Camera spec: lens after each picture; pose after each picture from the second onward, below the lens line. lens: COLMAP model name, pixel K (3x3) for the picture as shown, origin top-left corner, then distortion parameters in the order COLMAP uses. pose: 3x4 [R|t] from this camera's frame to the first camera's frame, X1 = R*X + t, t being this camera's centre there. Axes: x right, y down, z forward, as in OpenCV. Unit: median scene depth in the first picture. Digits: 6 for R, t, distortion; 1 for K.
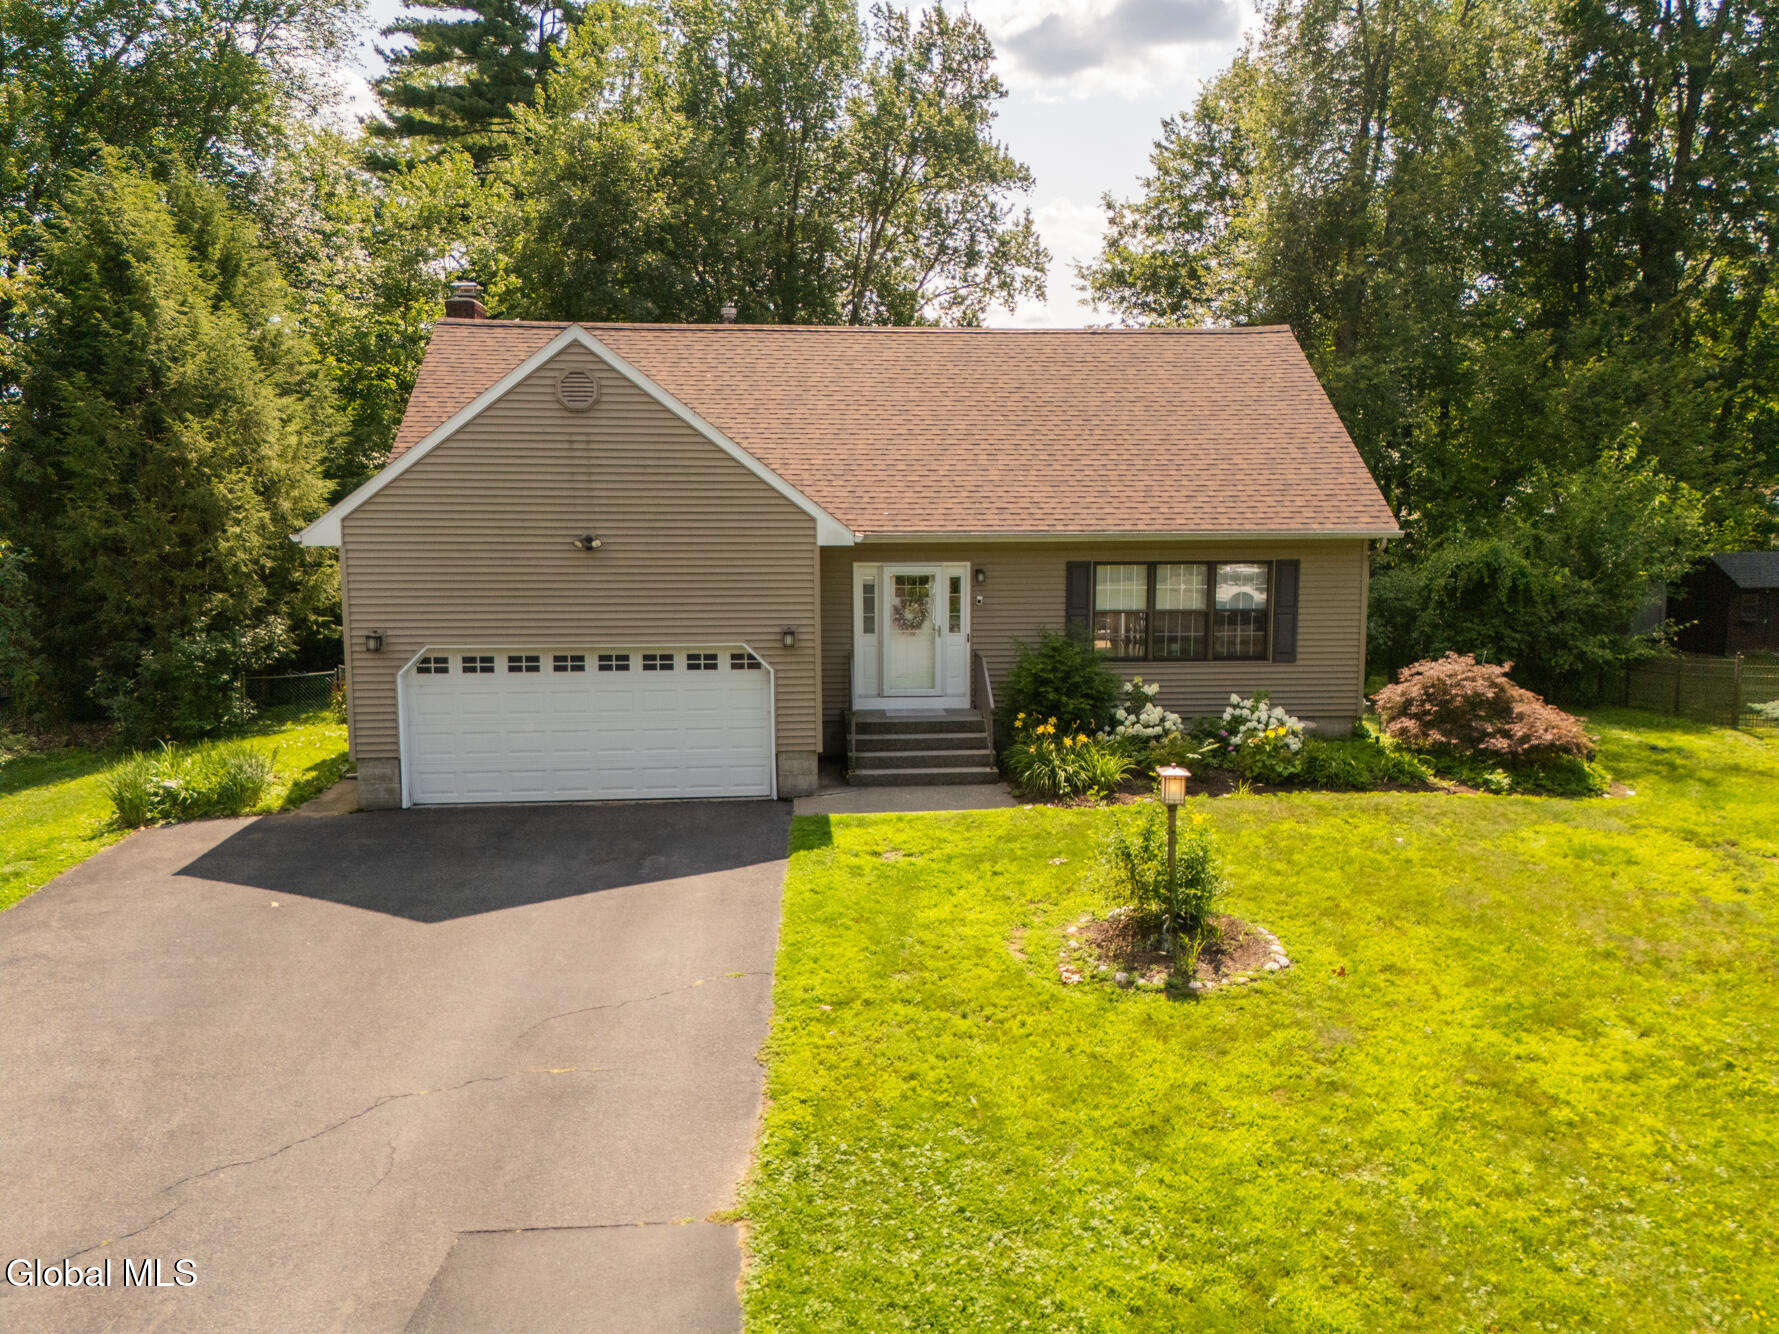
lens RADIAL K [[1318.9, 0, 889.5], [0, 1318.9, 667.0], [0, 0, 1]] dist [0.075050, -0.115413]
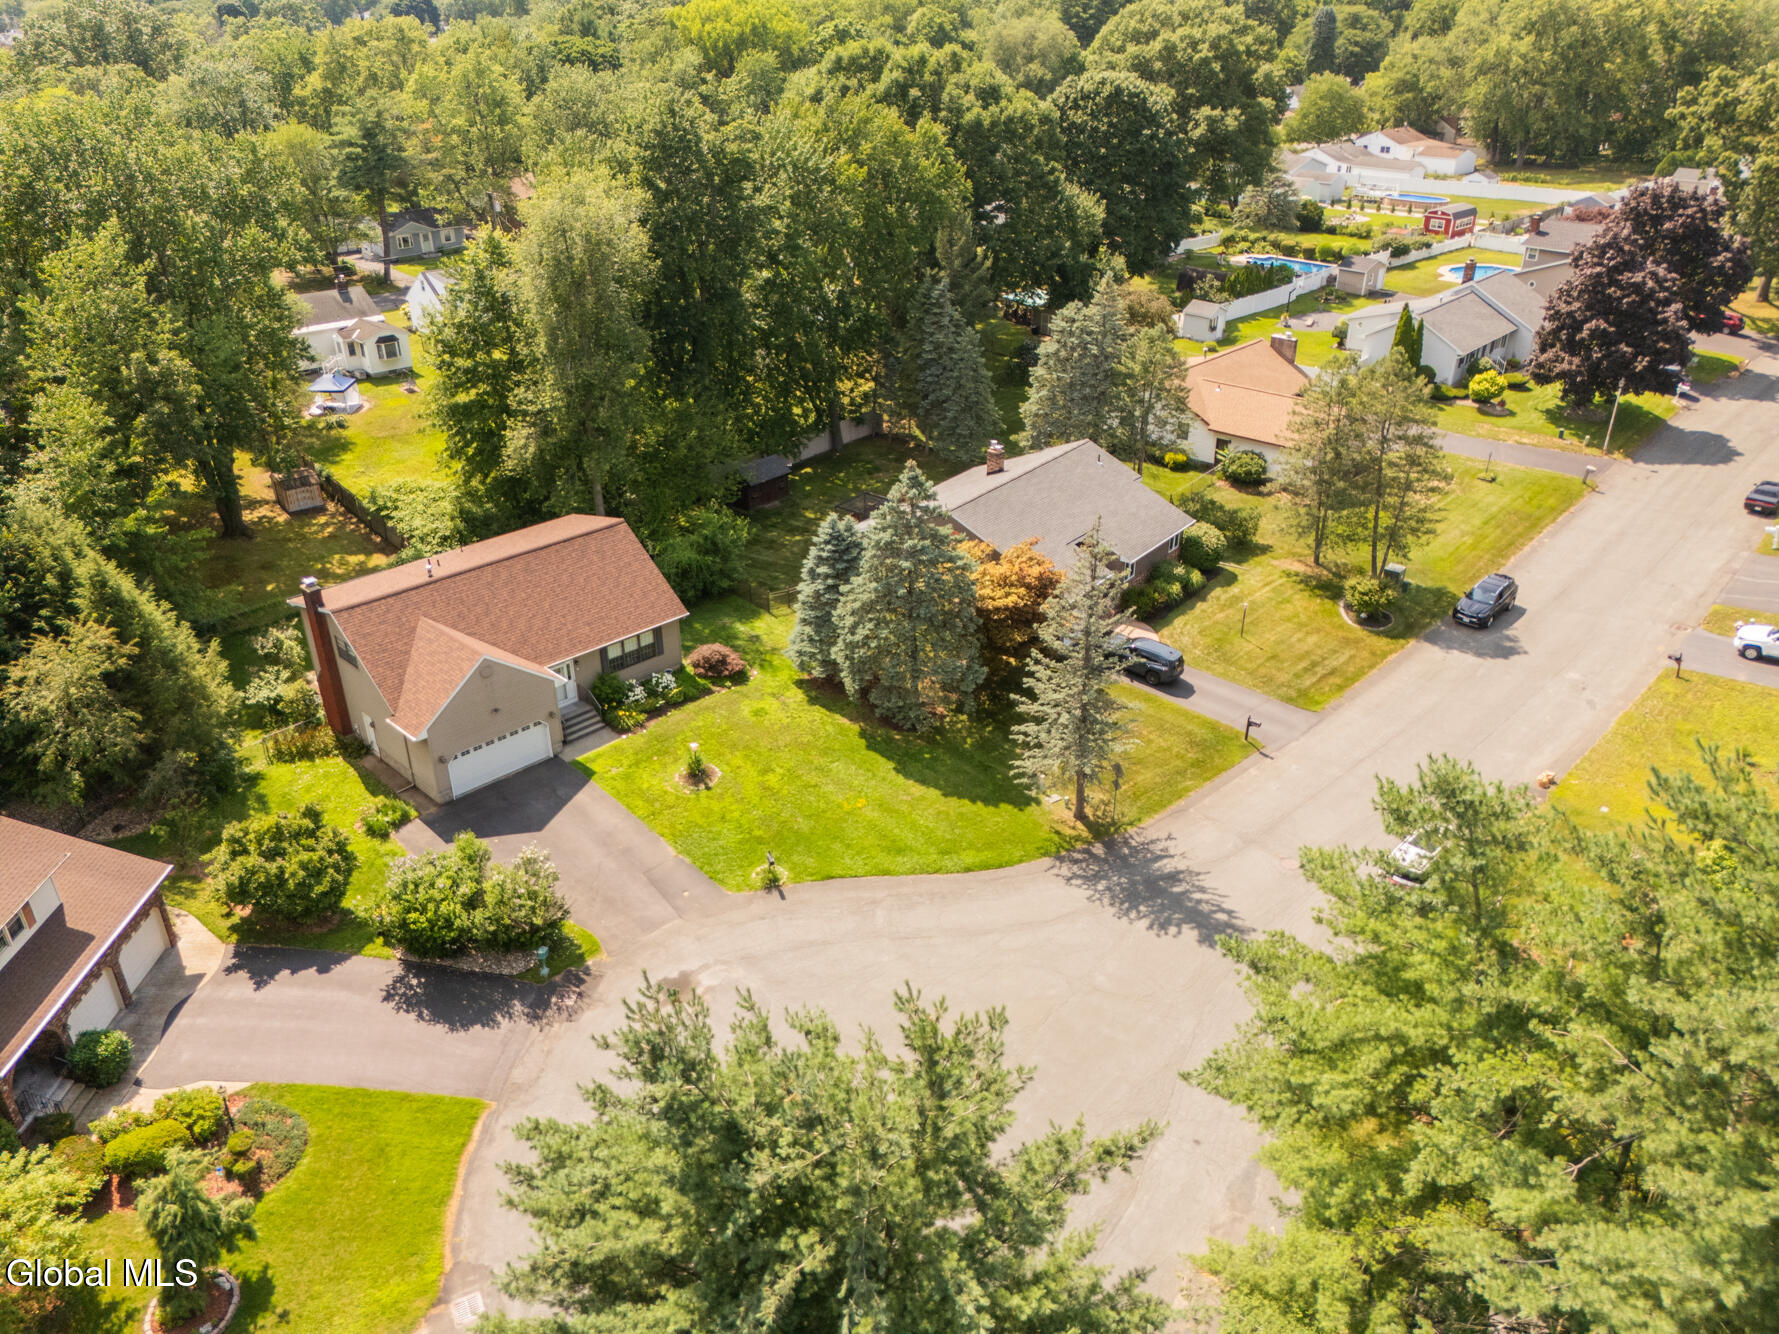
lens RADIAL K [[1313.5, 0, 889.5], [0, 1313.5, 667.0], [0, 0, 1]] dist [0.063074, -0.072523]
pose [[0.757677, -0.310278, 0.574154, -1.151972], [0.080085, 0.917309, 0.390039, -1.202036], [-0.647698, -0.249543, 0.719872, -1.713941]]
